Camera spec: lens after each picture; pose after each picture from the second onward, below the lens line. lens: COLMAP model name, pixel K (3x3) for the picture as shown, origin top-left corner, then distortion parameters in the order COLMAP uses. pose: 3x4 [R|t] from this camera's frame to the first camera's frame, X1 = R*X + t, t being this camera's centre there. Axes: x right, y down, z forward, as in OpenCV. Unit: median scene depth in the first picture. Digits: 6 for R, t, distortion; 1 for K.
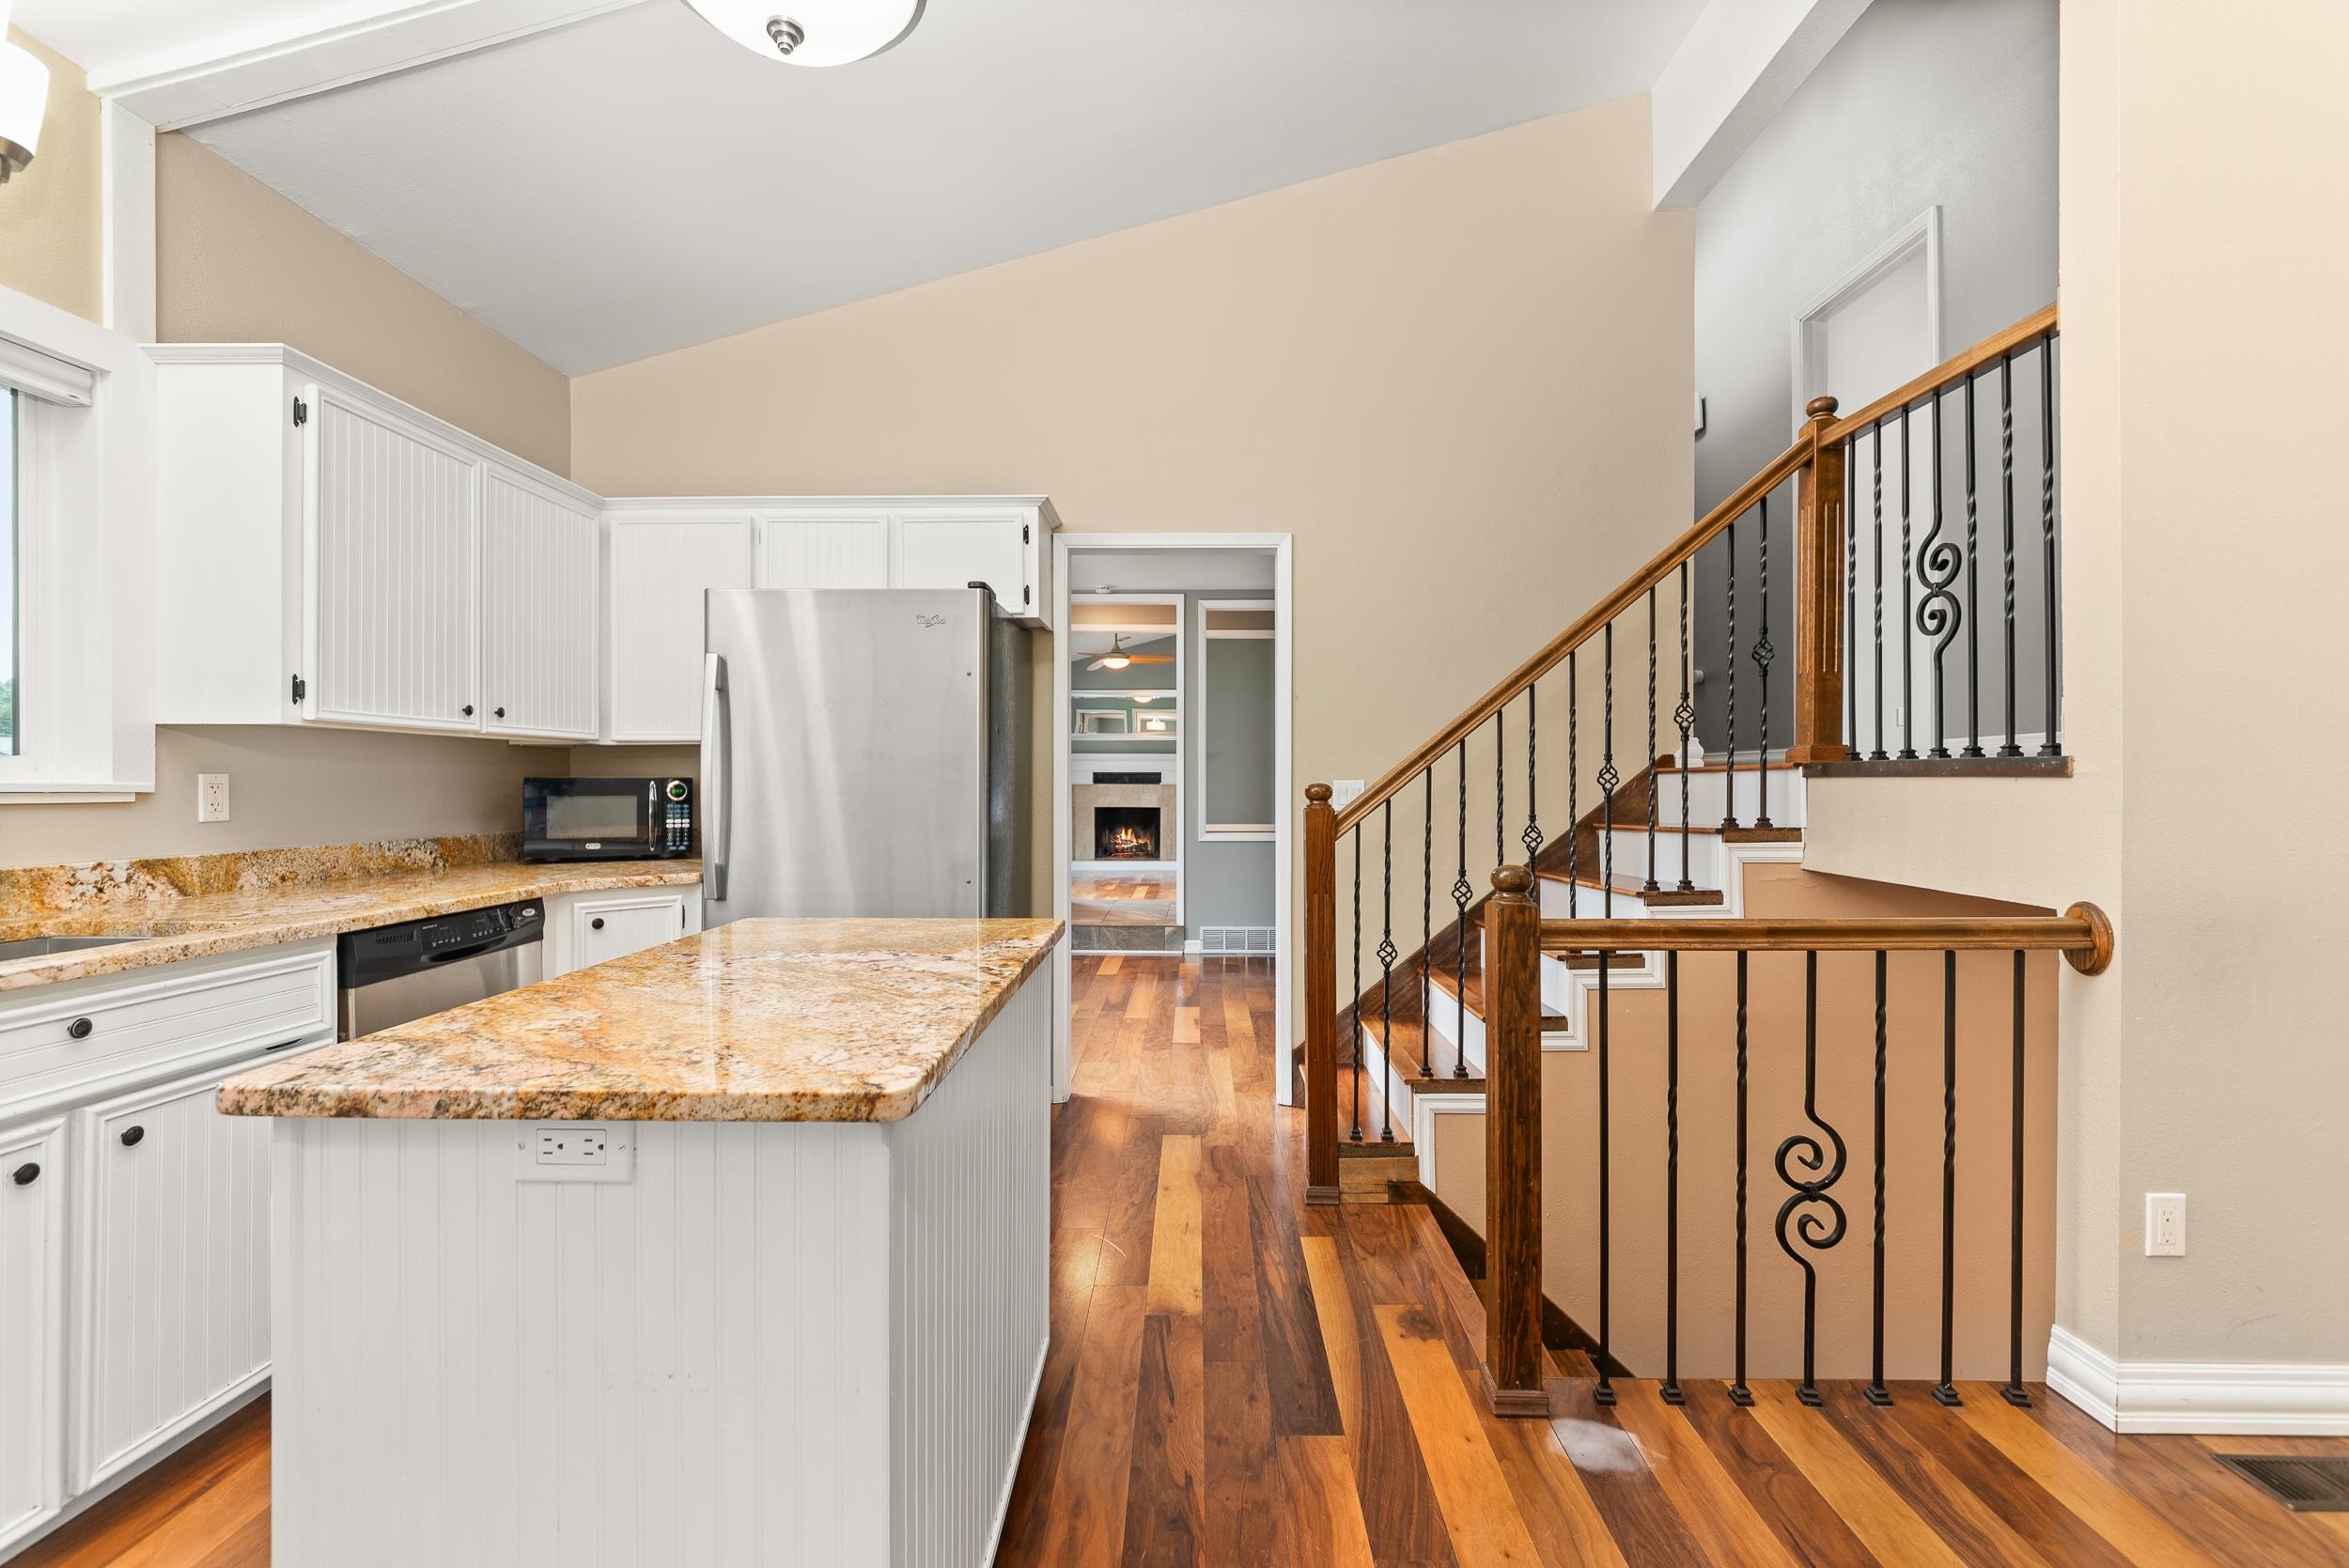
lens RADIAL K [[971.2, 0, 1174.5], [0, 971.2, 784.0], [0, 0, 1]] dist [-0.000699, 0.000084]
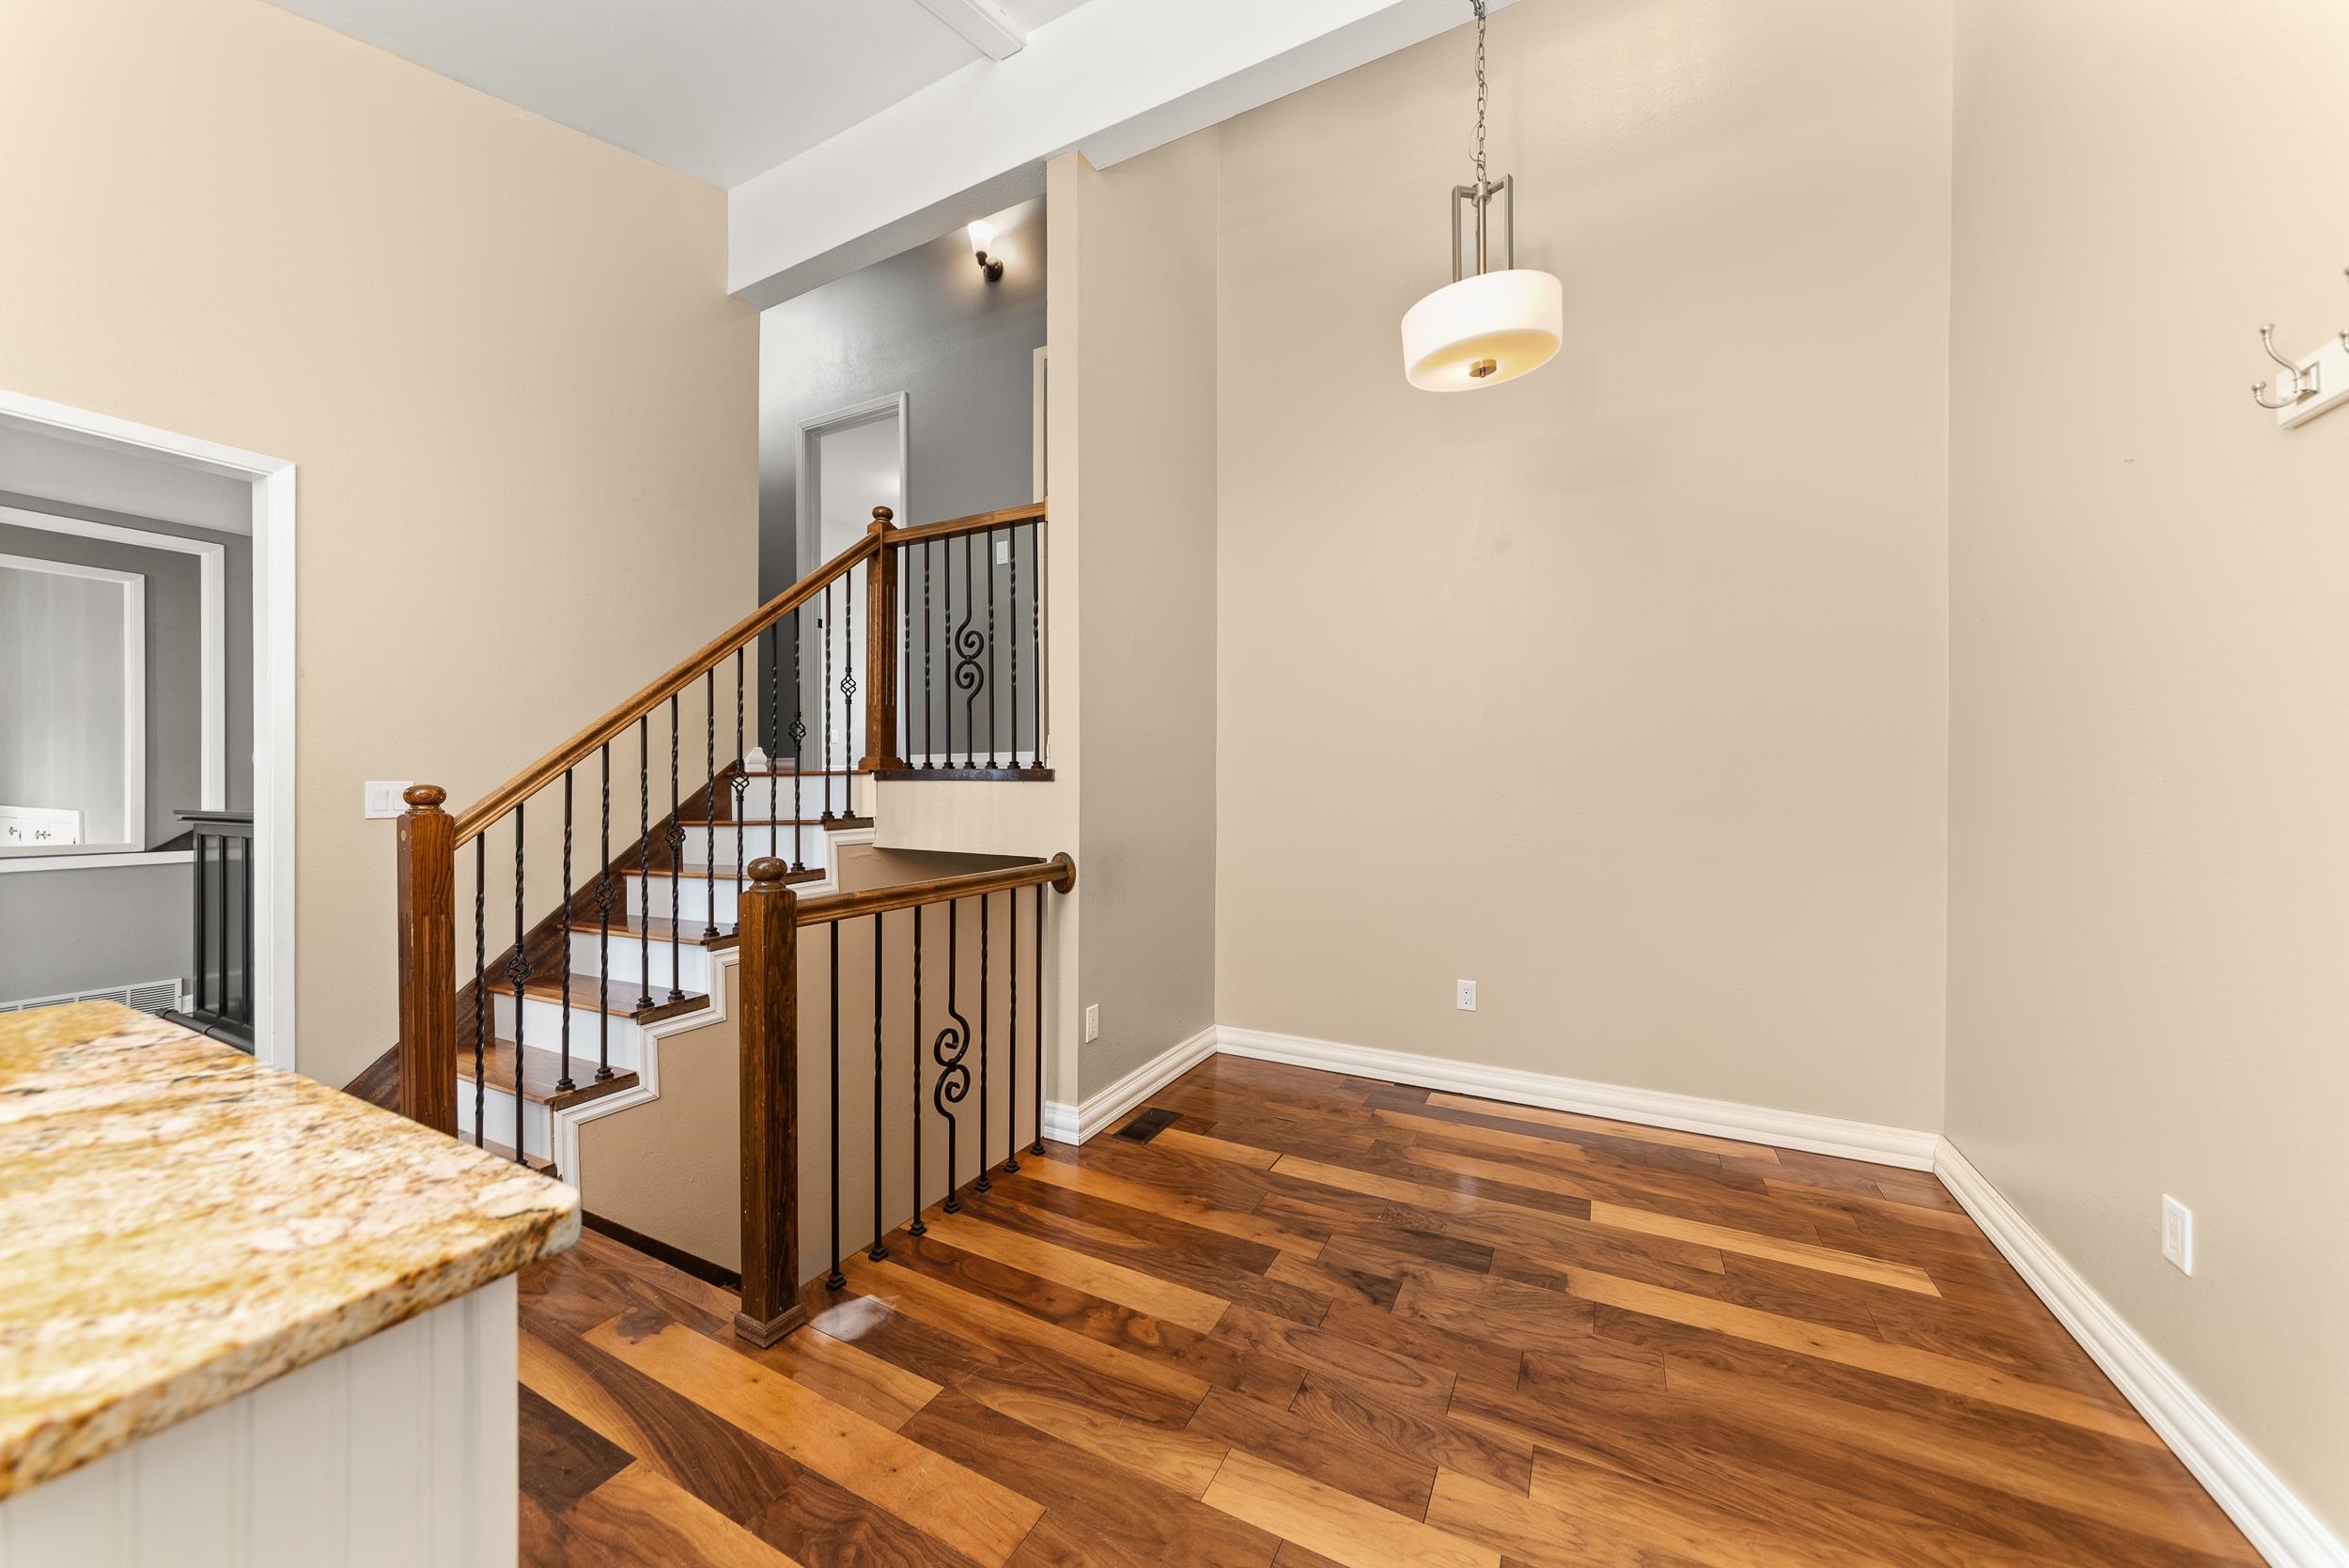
lens RADIAL K [[825.3, 0, 1174.5], [0, 825.3, 784.0], [0, 0, 1]] dist [-0.002584, -0.000357]
pose [[0.447464, 0.000645, 0.894302, -0.302463], [0.000593, 0.999999, -0.001018, -0.000682], [-0.894302, 0.000986, 0.447463, 0.146615]]
